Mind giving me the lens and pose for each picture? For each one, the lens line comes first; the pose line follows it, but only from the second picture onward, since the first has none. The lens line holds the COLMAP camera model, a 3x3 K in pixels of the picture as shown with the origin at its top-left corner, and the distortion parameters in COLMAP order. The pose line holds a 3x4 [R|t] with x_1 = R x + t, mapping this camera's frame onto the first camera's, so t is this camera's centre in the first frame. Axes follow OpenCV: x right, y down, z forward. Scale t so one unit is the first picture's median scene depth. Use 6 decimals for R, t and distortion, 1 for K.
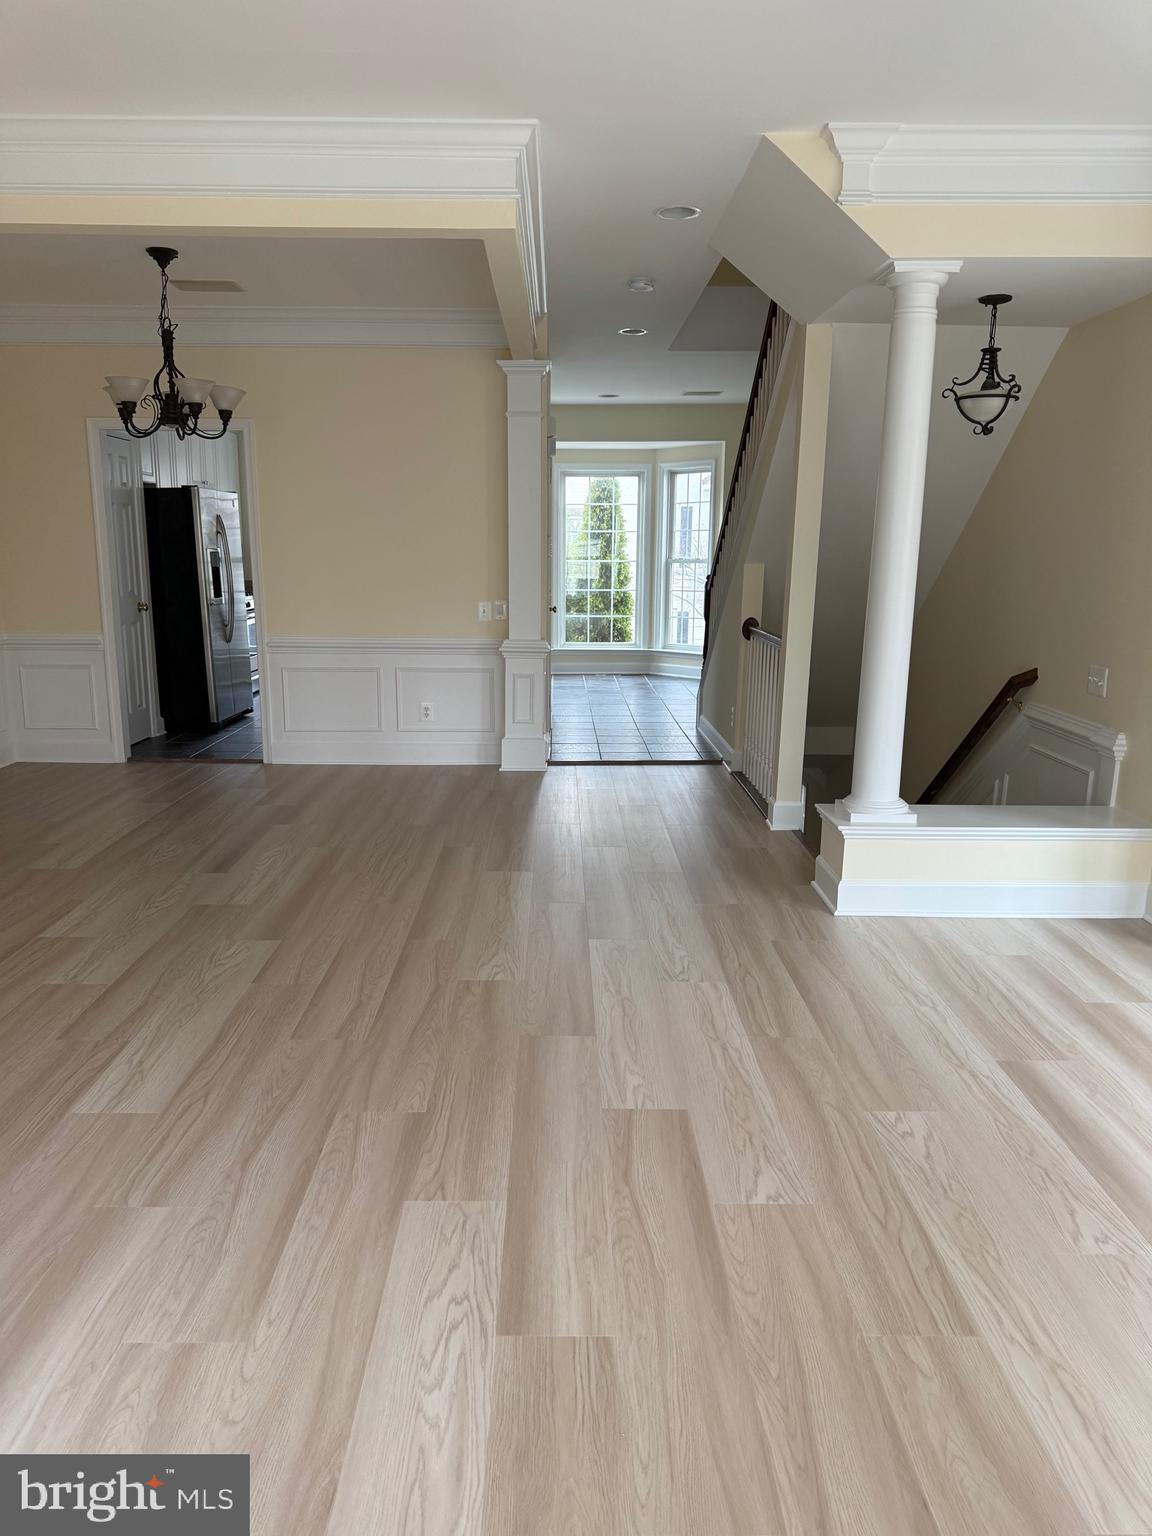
lens RADIAL K [[1068.5, 0, 579.6], [0, 1068.5, 777.3], [0, 0, 1]] dist [0.098537, -0.114536]
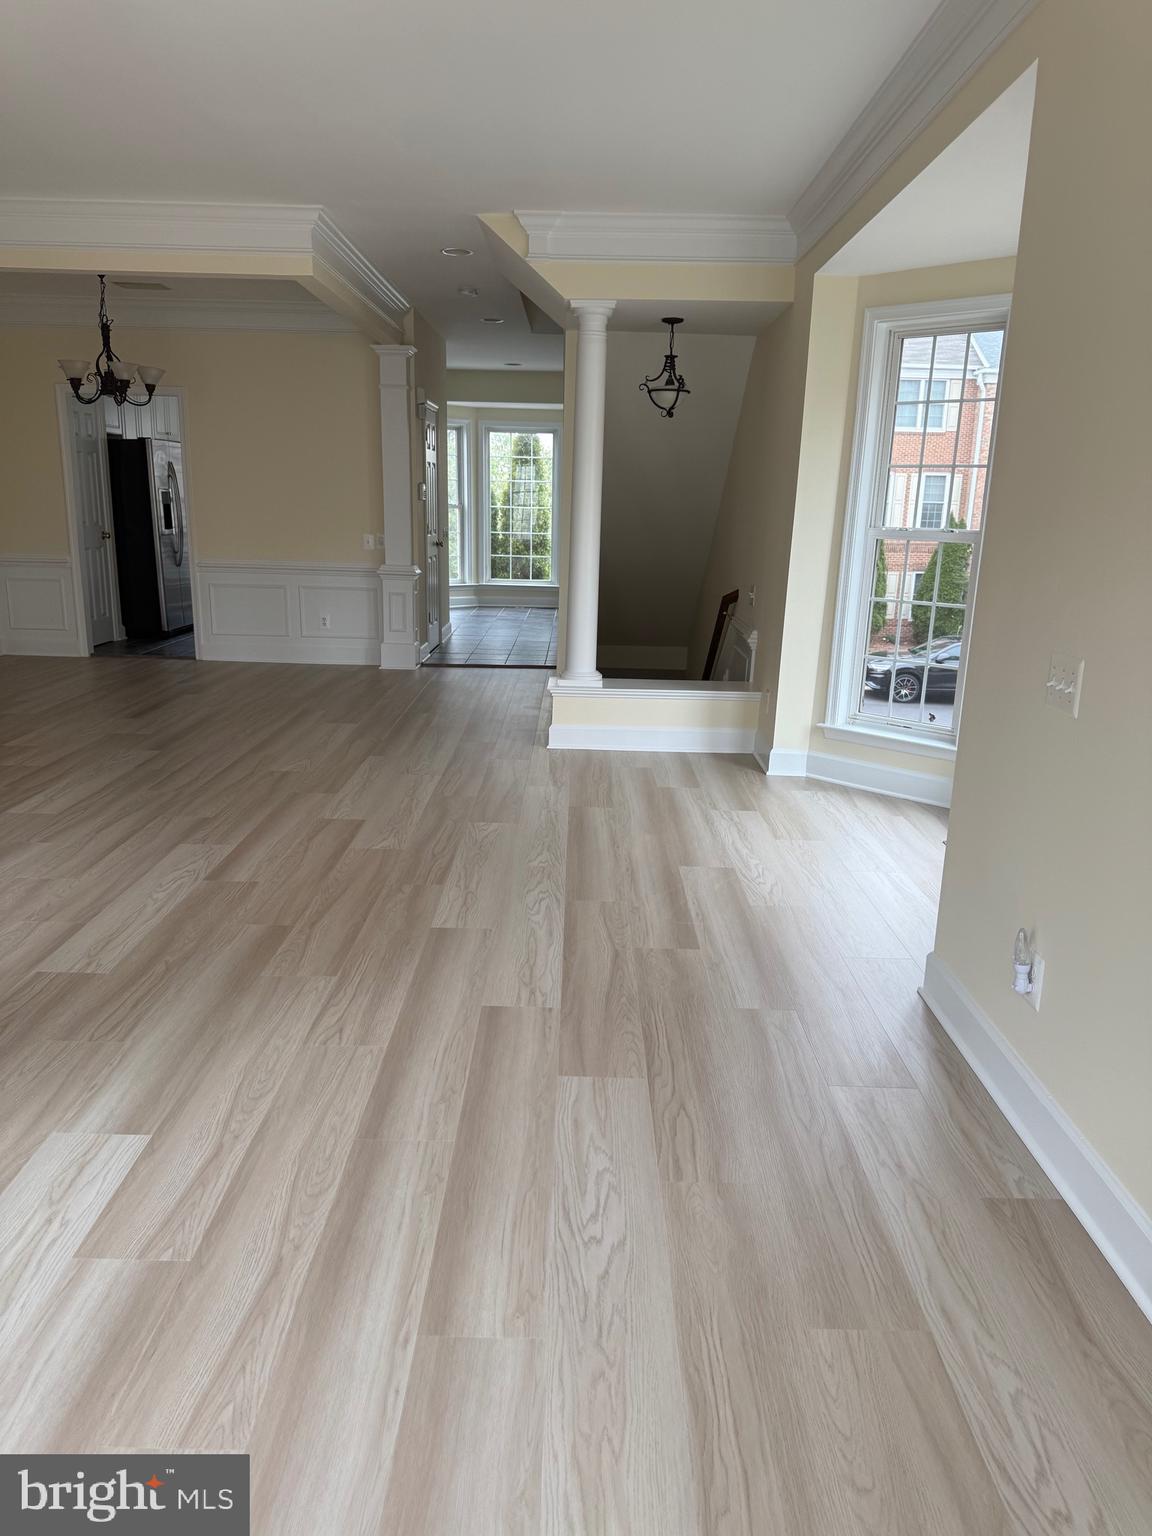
lens RADIAL K [[1081.0, 0, 576.0], [0, 1081.0, 768.0], [0, 0, 1]] dist [0.101213, -0.115943]
pose [[0.999540, 0.021106, -0.021766, 0.215039], [-0.020408, 0.999285, 0.031814, 0.074611], [0.022422, -0.031356, 0.999257, -0.328233]]
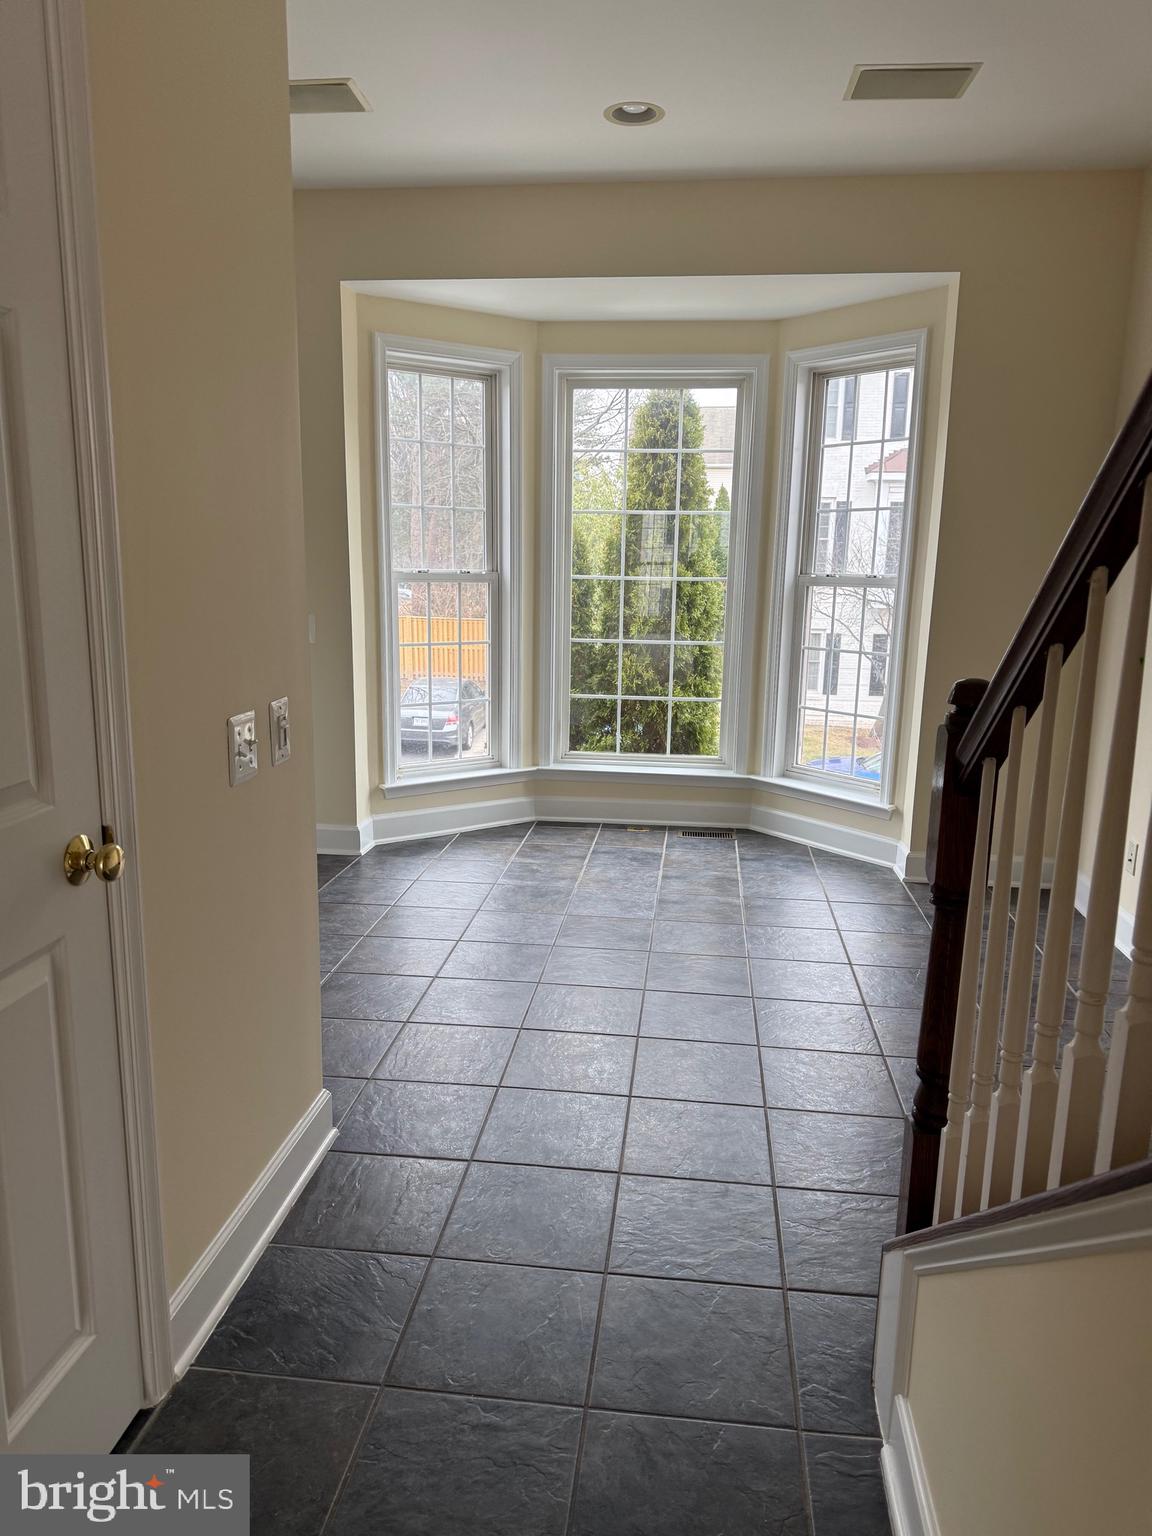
lens RADIAL K [[1081.0, 0, 576.0], [0, 1081.0, 768.0], [0, 0, 1]] dist [0.101213, -0.115943]
pose [[0.990928, 0.037742, -0.128987, 0.101024], [-0.040116, 0.999069, -0.015859, -0.222628], [0.128268, 0.020889, 0.991519, 1.068555]]
